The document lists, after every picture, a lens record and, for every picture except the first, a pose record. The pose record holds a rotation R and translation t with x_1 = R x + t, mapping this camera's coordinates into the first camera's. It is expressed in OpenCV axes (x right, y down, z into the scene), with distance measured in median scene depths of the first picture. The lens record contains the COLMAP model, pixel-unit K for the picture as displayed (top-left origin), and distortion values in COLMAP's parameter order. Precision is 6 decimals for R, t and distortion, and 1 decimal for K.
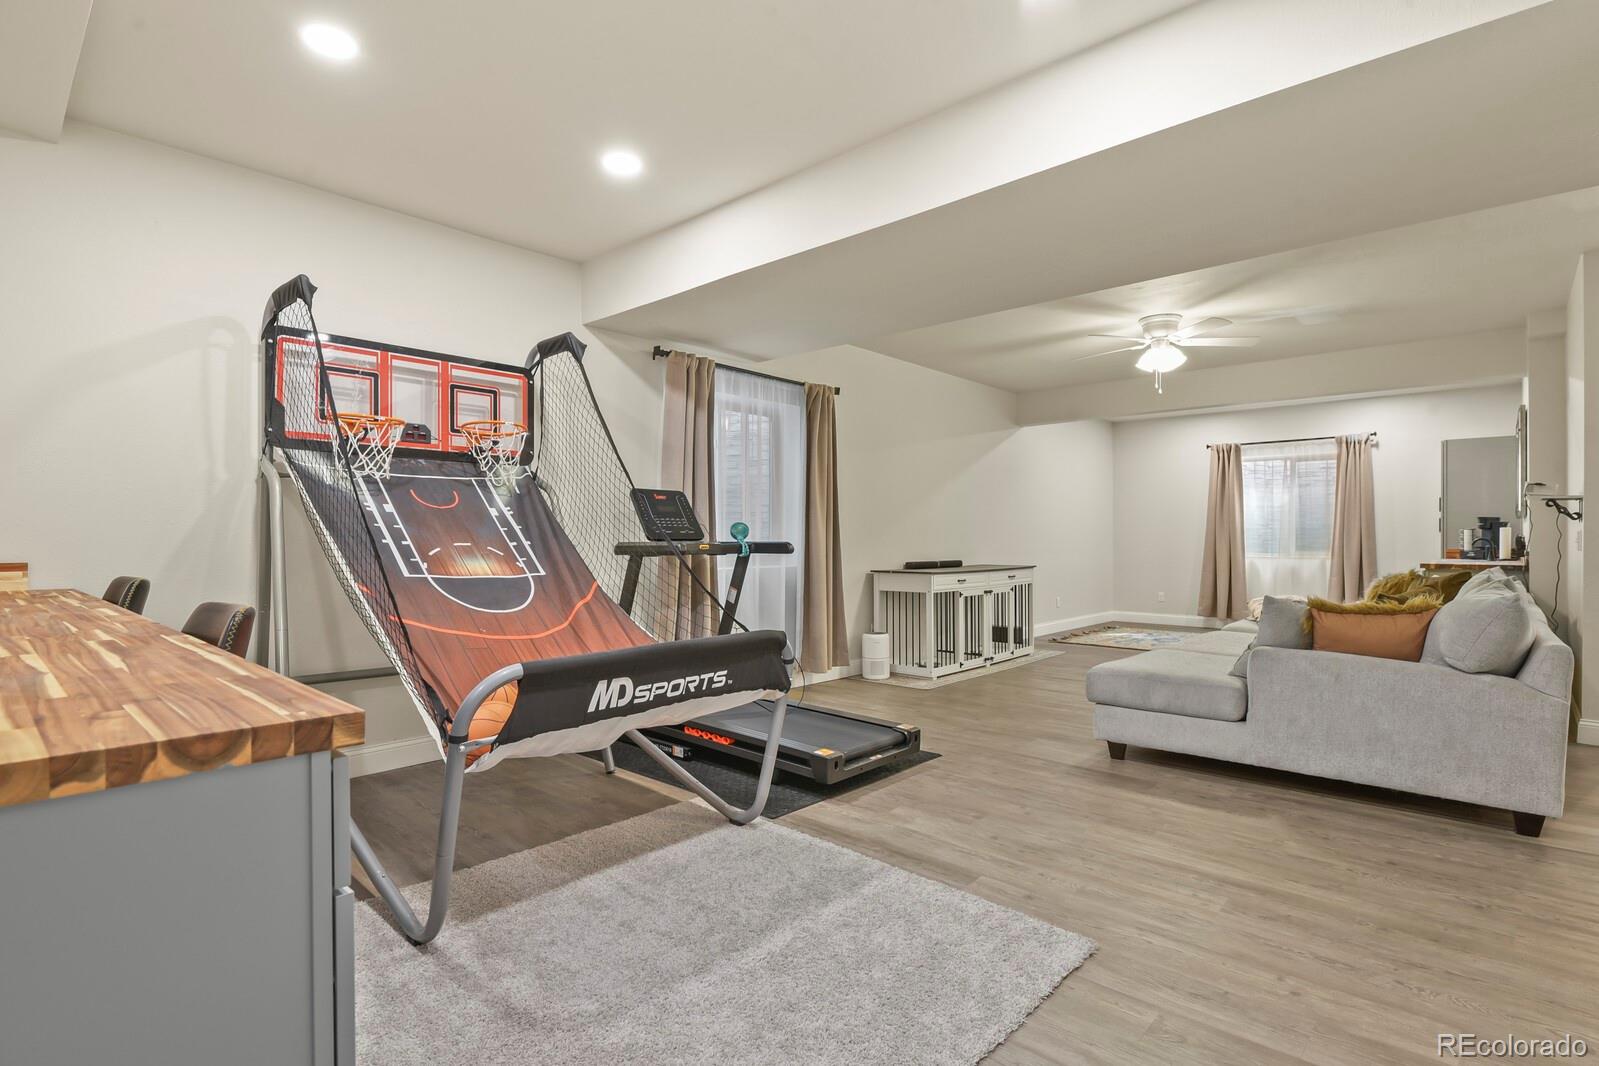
lens RADIAL K [[777.9, 0, 807.6], [0, 777.9, 530.4], [0, 0, 1]] dist [-0.012472, -0.002922]
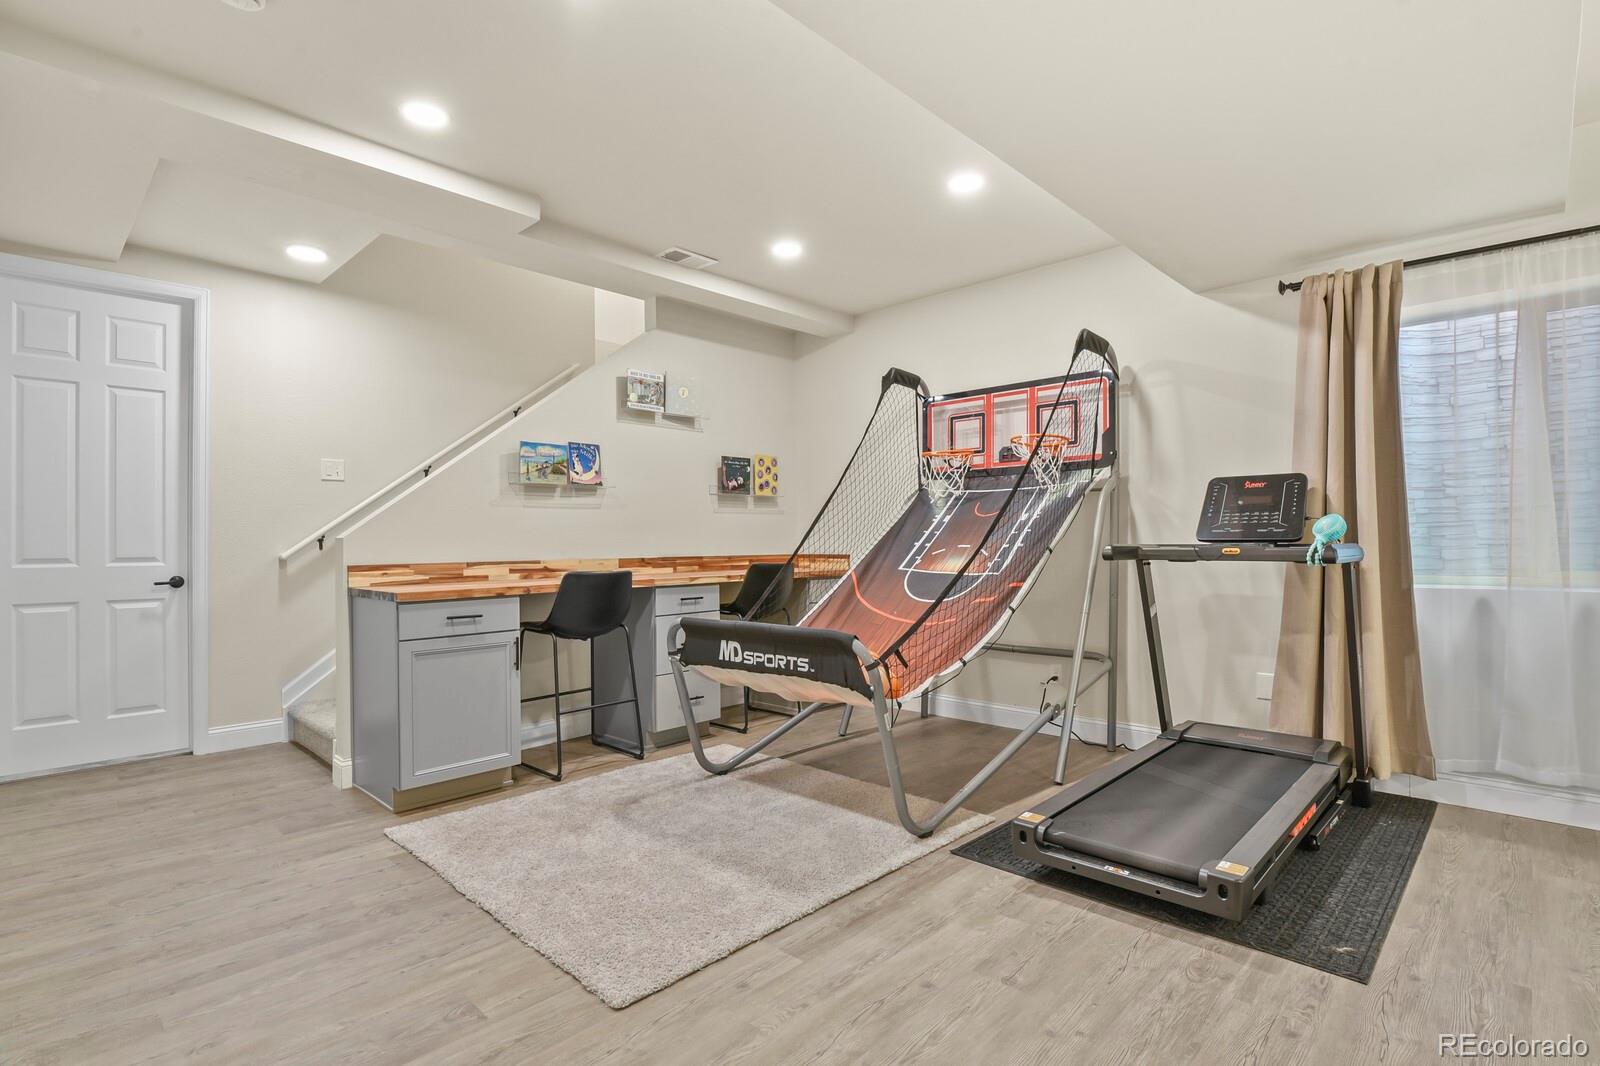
lens RADIAL K [[778.3, 0, 804.3], [0, 778.3, 538.2], [0, 0, 1]] dist [-0.012472, -0.002922]
pose [[-0.029808, -0.005116, -0.999543, 0.886357], [0.016924, 0.999841, -0.005622, 0.008682], [0.999412, -0.017084, -0.029717, 0.885864]]
